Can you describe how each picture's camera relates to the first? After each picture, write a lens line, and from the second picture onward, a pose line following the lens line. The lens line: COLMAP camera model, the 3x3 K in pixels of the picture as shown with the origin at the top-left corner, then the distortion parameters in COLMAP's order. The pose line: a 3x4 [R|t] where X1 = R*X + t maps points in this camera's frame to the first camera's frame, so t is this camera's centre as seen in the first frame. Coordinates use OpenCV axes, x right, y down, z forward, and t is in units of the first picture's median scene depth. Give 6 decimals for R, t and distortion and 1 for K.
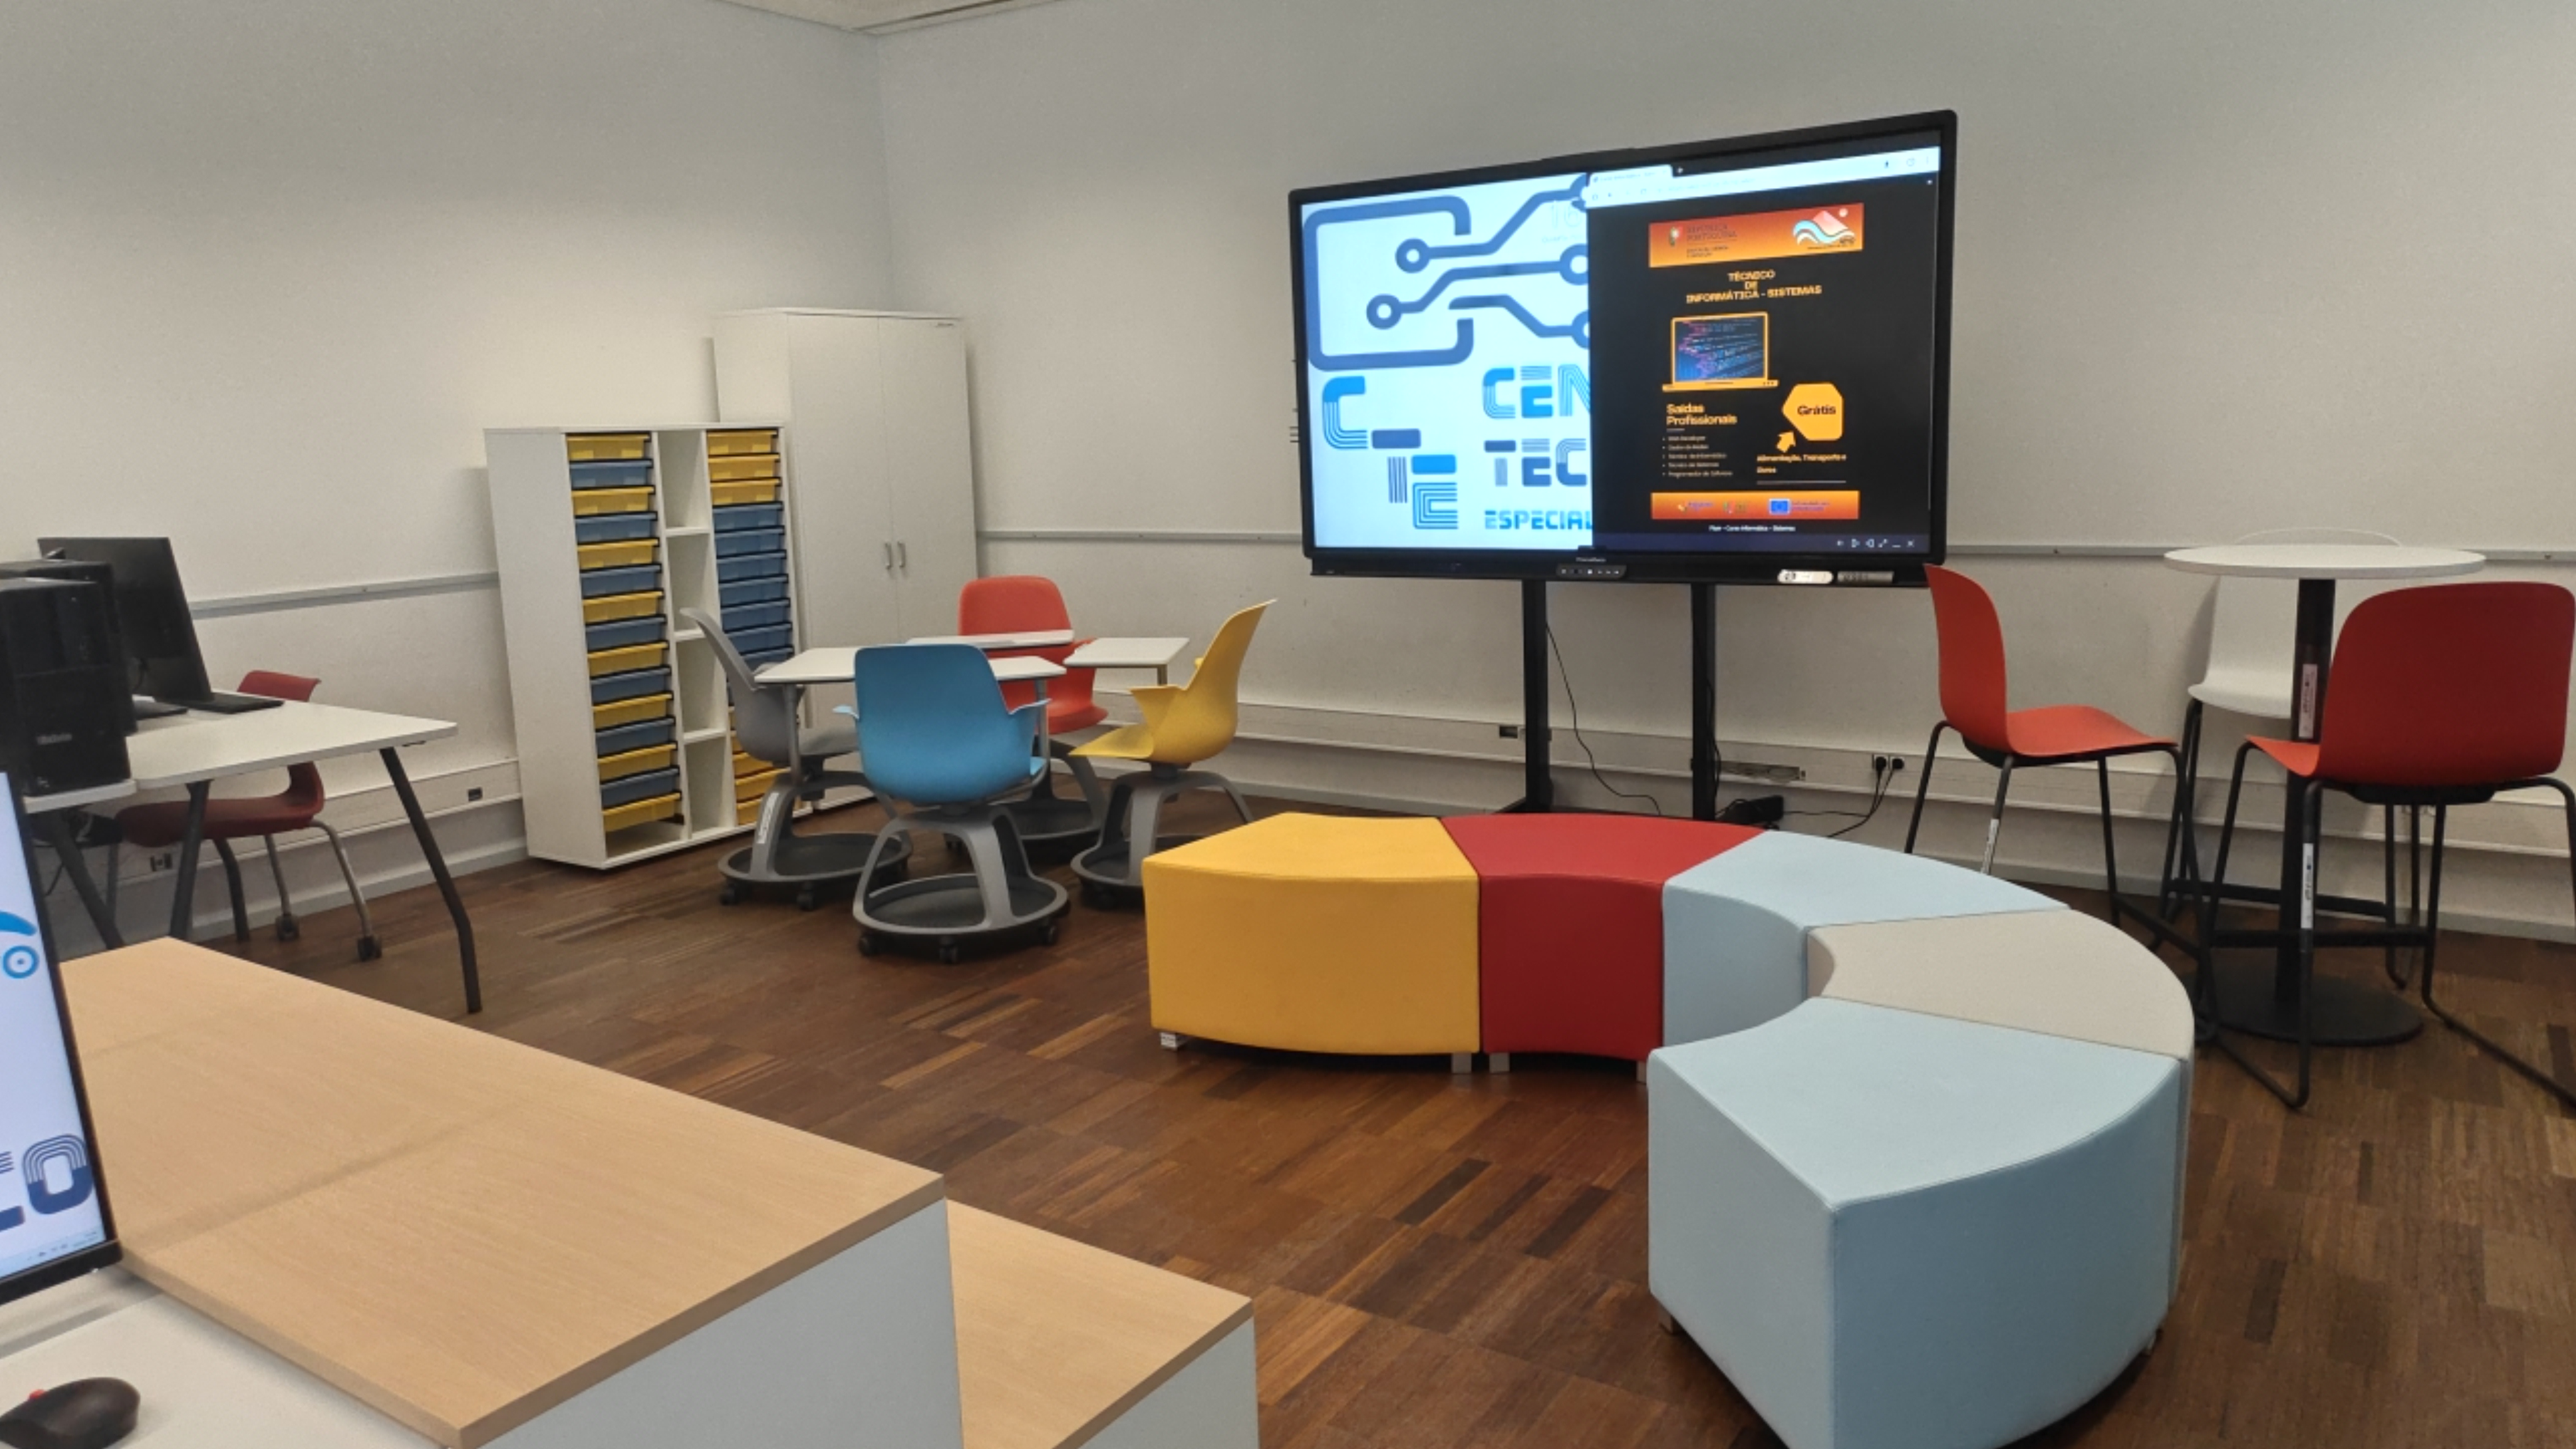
lens RADIAL K [[1722.9, 0, 1285.9], [0, 1722.9, 716.0], [0, 0, 1]] dist [0.006363, 0.000796]
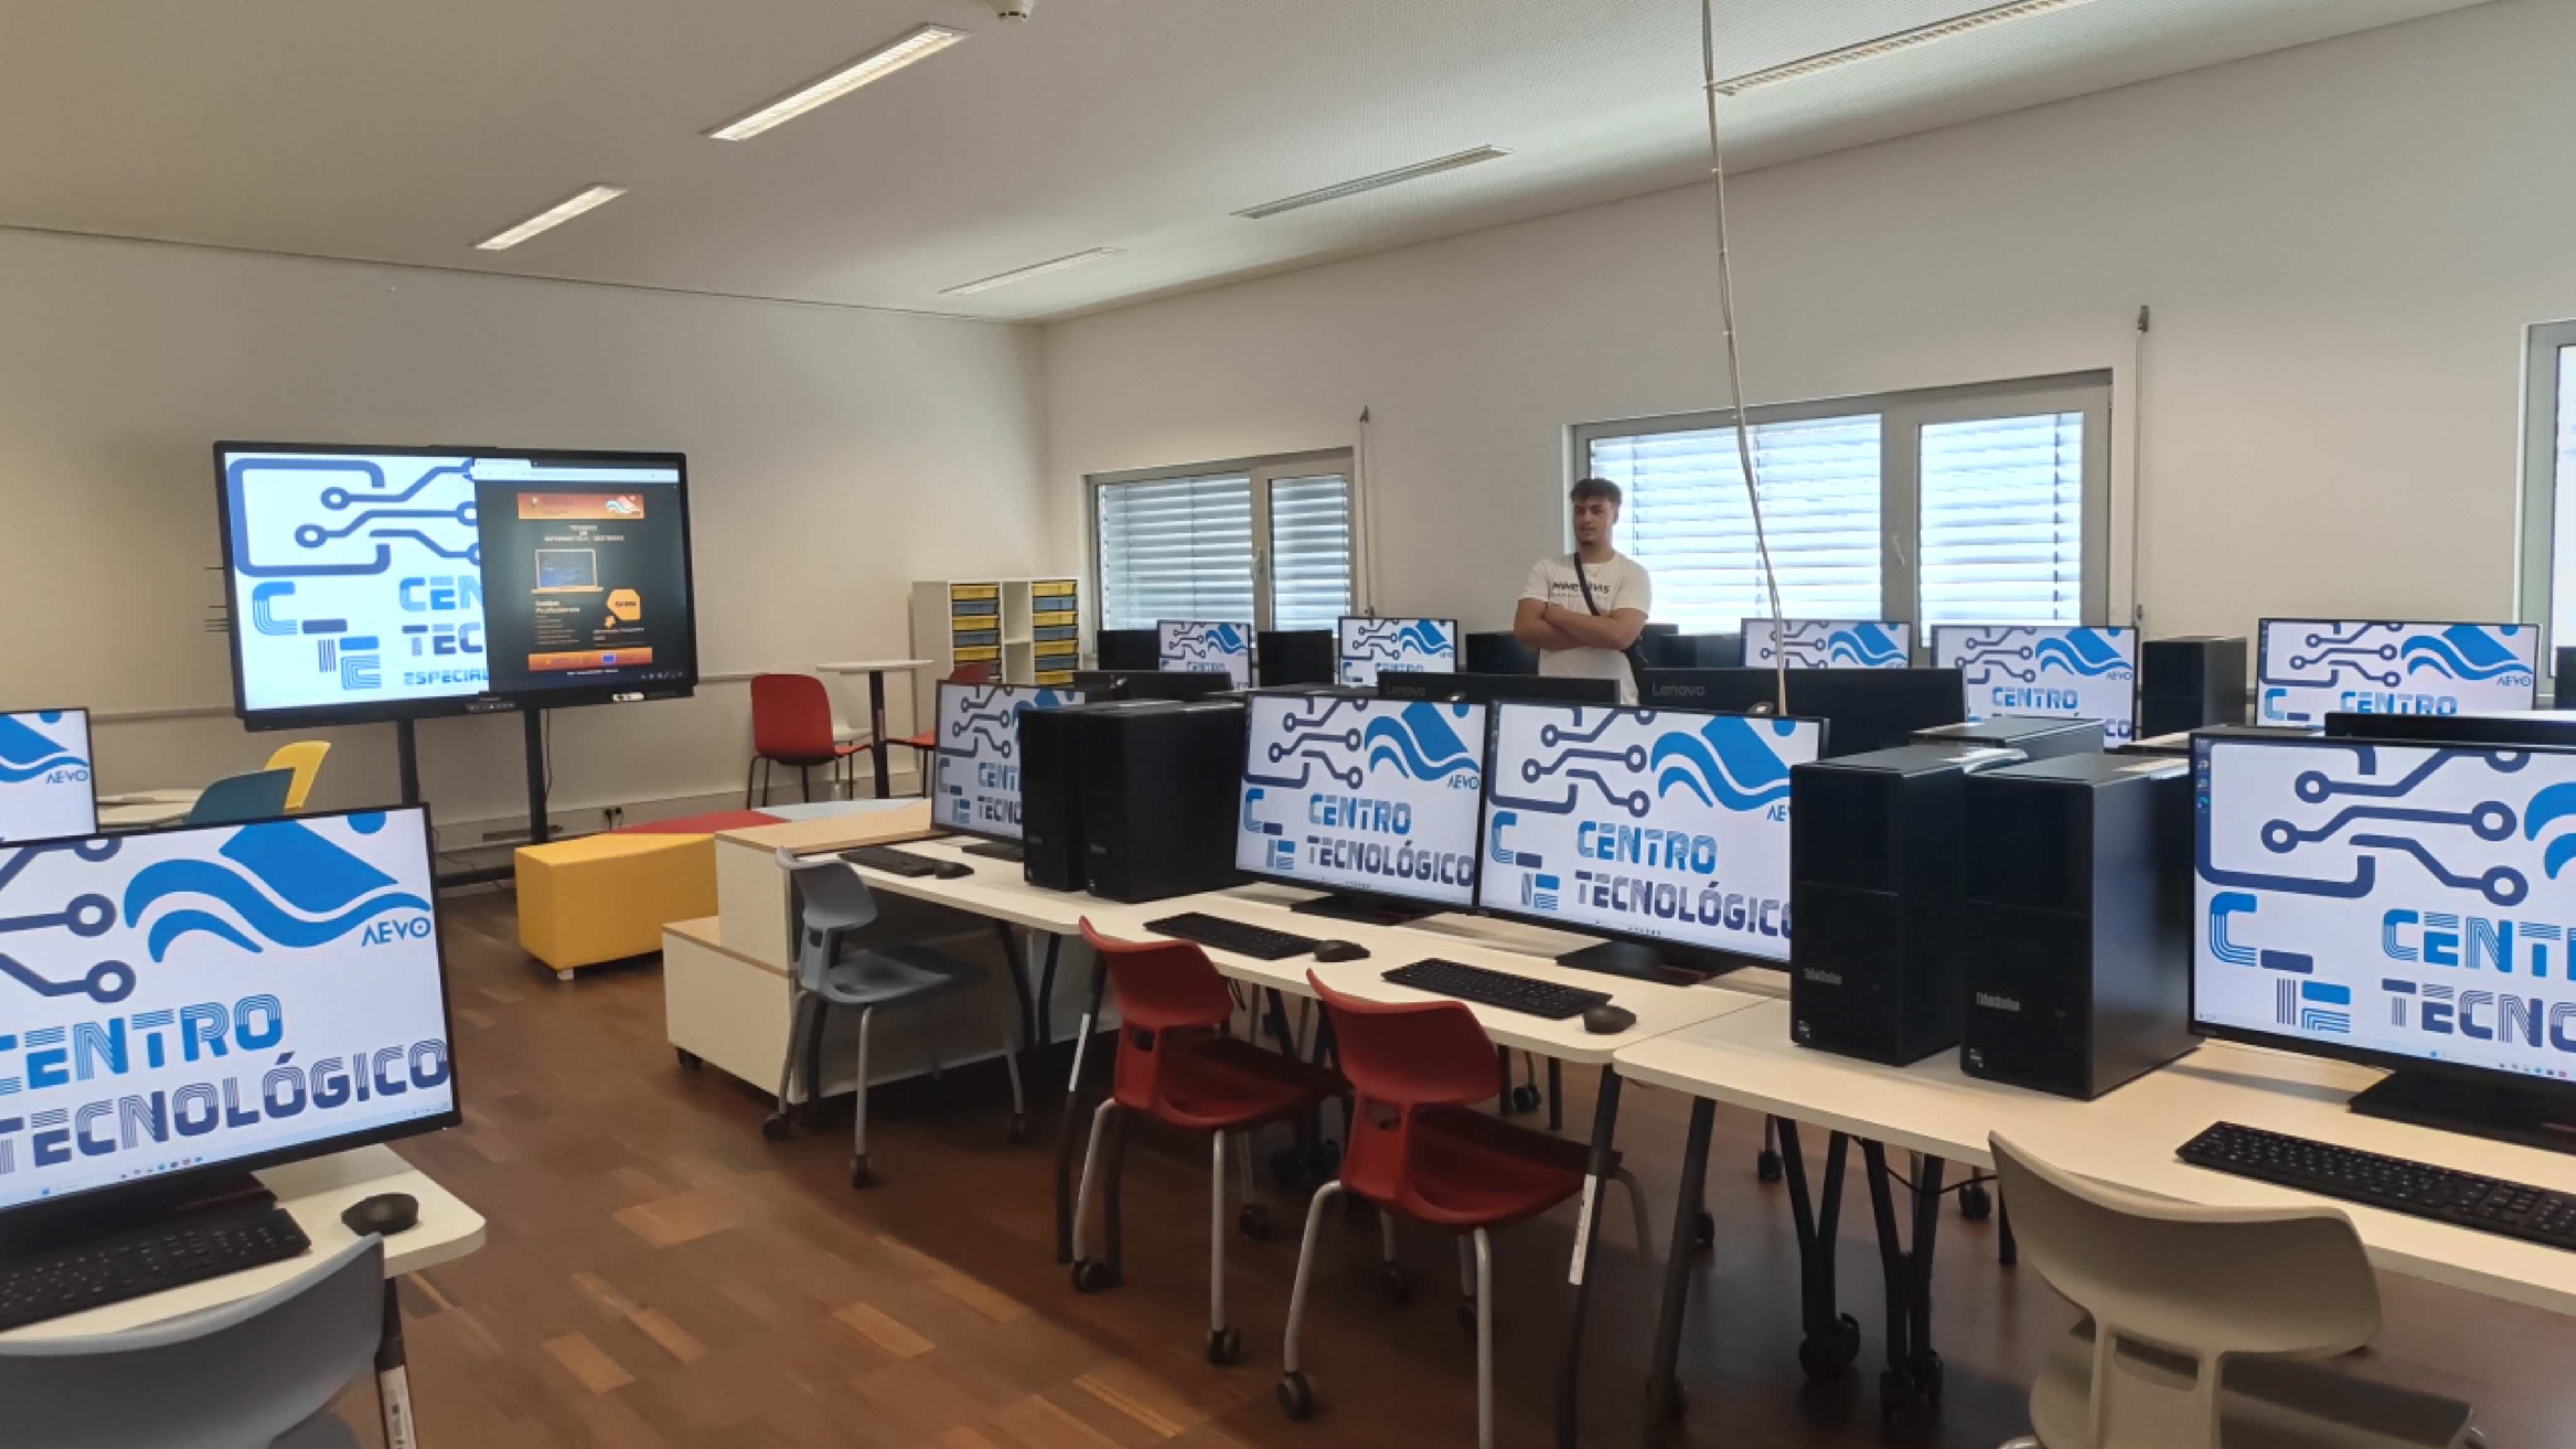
lens RADIAL K [[1722.9, 0, 1287.2], [0, 1722.9, 722.7], [0, 0, 1]] dist [0.006363, 0.000796]
pose [[0.241829, -0.062673, 0.968293, -1.163671], [0.186879, 0.982237, 0.016903, 0.038573], [-0.952153, 0.176866, 0.249246, -0.072242]]
